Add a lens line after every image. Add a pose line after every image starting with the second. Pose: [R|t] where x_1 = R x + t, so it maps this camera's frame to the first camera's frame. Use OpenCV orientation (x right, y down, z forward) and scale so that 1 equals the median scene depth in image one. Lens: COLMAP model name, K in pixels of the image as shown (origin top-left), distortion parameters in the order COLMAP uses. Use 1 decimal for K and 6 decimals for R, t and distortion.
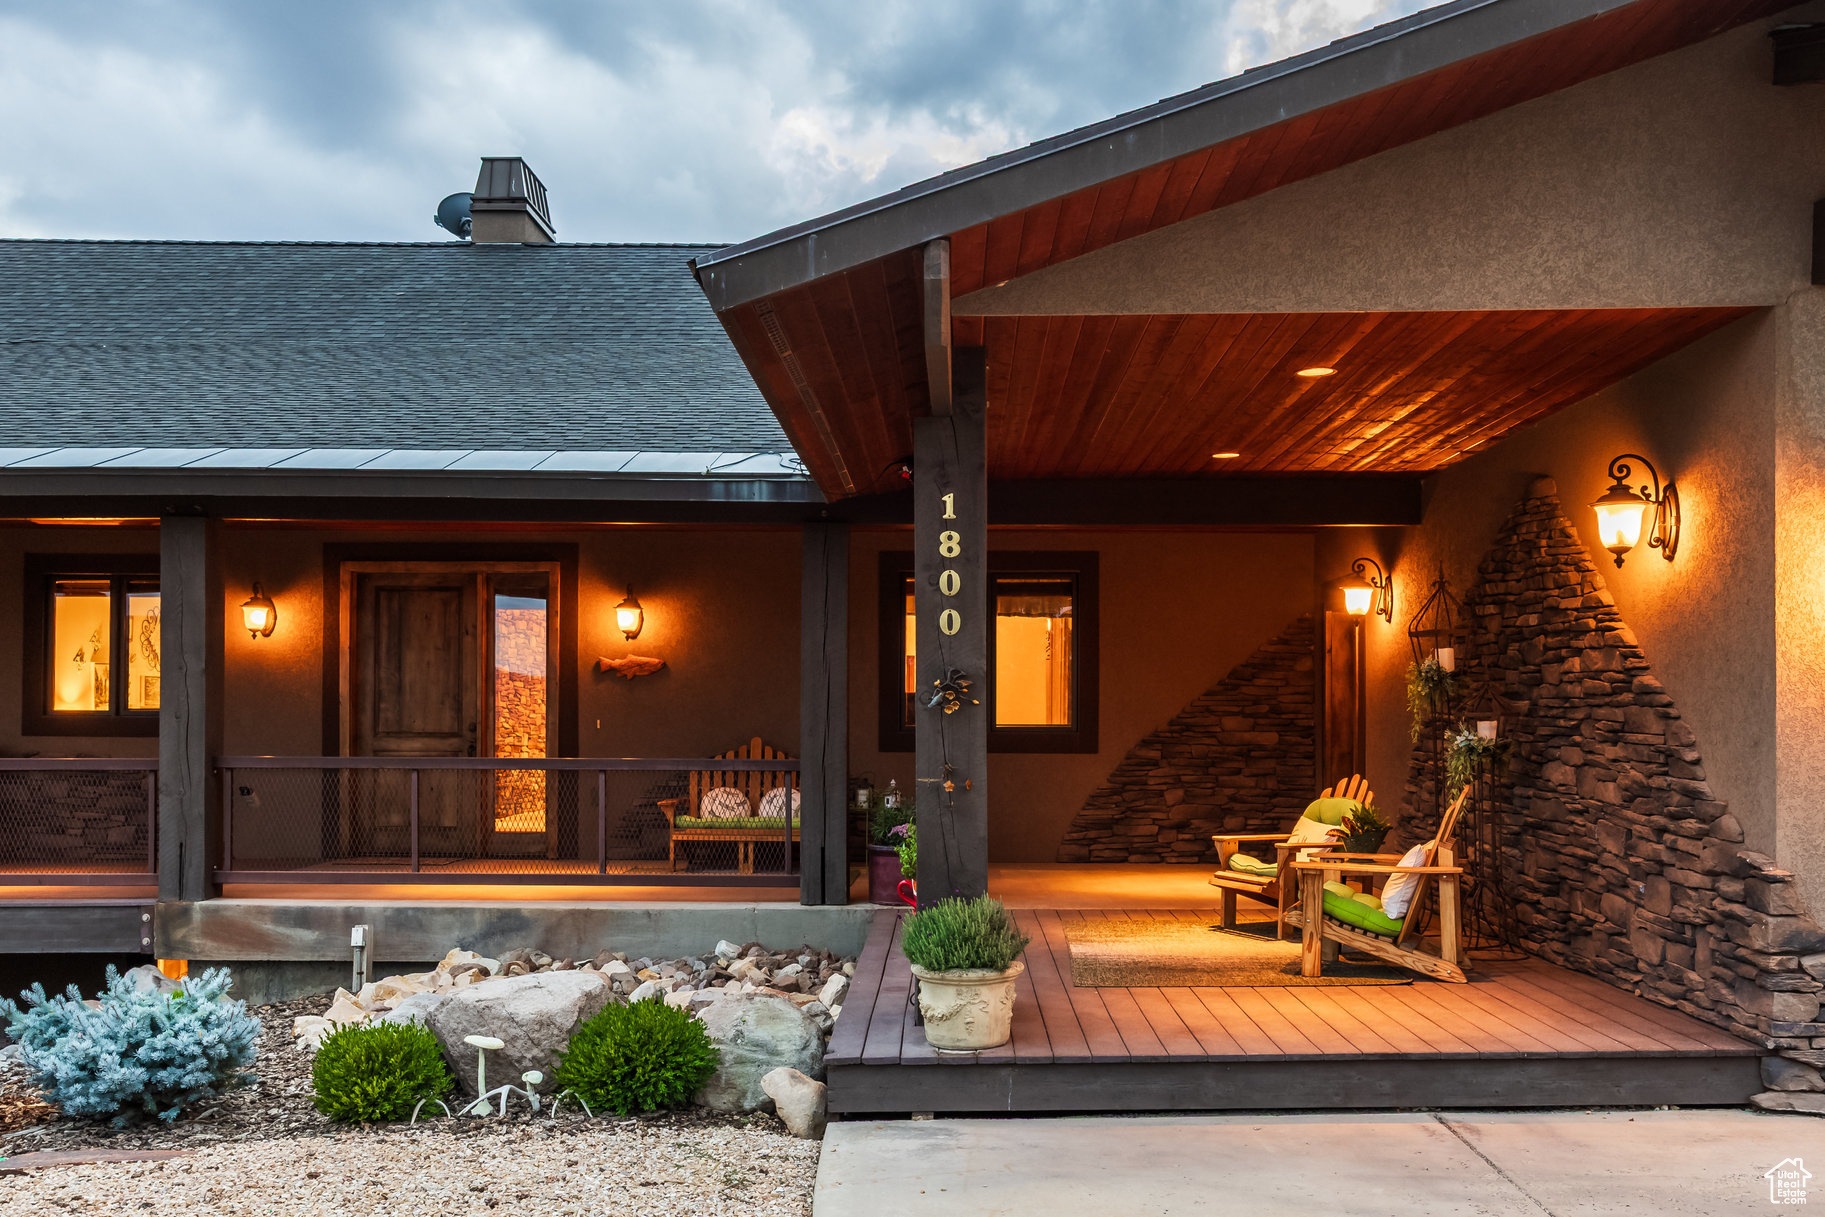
lens RADIAL K [[1859.2, 0, 903.4], [0, 1859.2, 707.8], [0, 0, 1]] dist [0.017515, 0.007916]
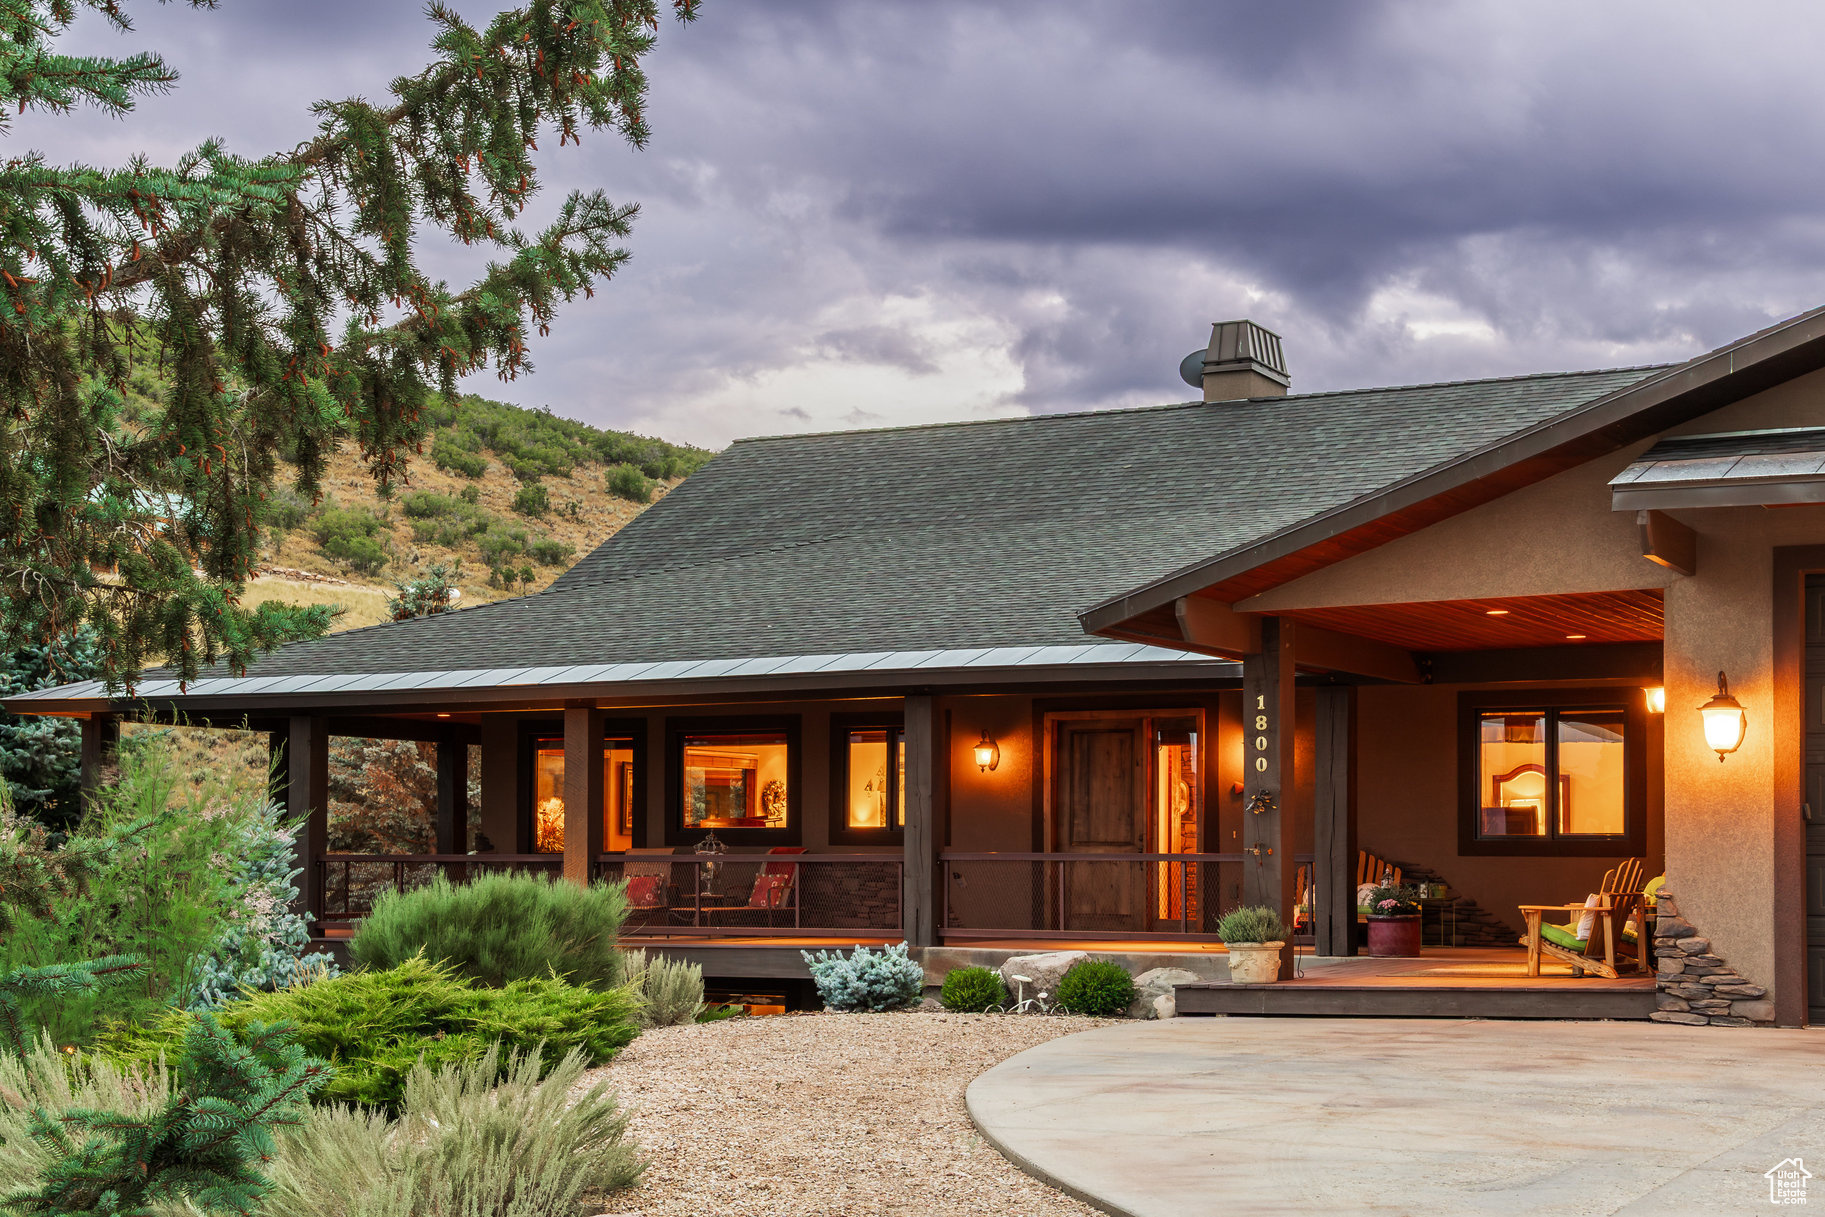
lens RADIAL K [[2701.8, 0, 765.0], [0, 2701.8, 790.1], [0, 0, 1]] dist [0.049673, 0.031579]
pose [[0.888812, -0.013188, -0.458082, 0.420161], [0.003326, 0.999745, -0.022328, 0.019588], [0.458259, 0.018322, 0.888630, -0.834276]]
